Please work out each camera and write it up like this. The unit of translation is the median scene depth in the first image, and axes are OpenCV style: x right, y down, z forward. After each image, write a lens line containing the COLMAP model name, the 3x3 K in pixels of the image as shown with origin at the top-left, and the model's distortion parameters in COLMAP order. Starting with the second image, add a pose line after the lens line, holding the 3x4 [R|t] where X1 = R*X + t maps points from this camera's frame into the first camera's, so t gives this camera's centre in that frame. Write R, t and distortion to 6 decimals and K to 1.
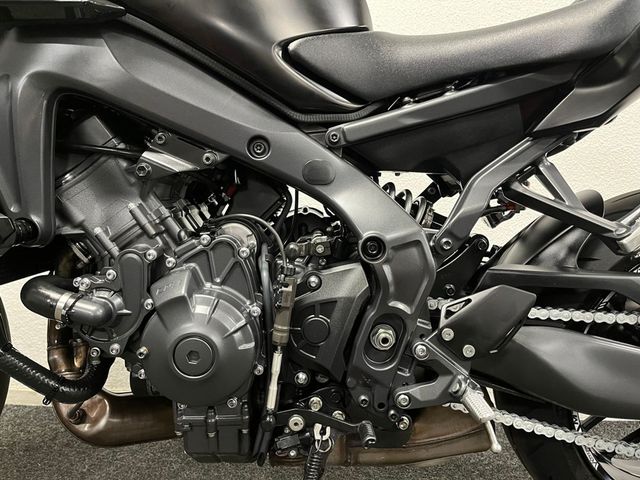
lens RADIAL K [[513.7, 0, 325.5], [0, 513.7, 239.3], [0, 0, 1]] dist [0.016628, -0.018617]
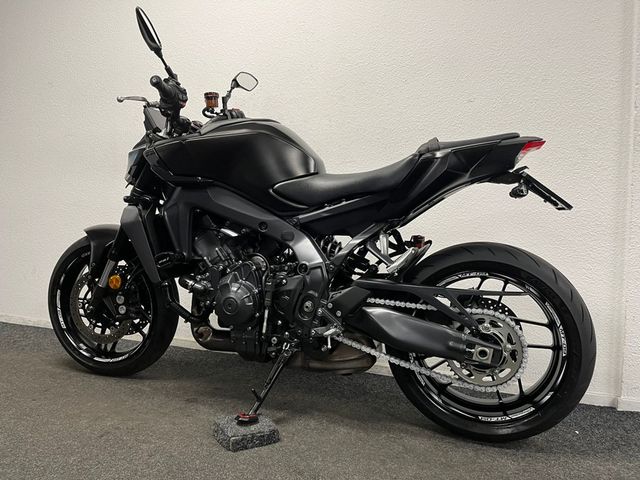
lens RADIAL K [[513.7, 0, 313.5], [0, 513.7, 228.4], [0, 0, 1]] dist [0.016628, -0.018617]
pose [[0.934799, 0.008519, -0.355075, 0.972469], [-0.032164, 0.997635, -0.060743, -0.025660], [0.353718, 0.068203, 0.932862, -1.225641]]
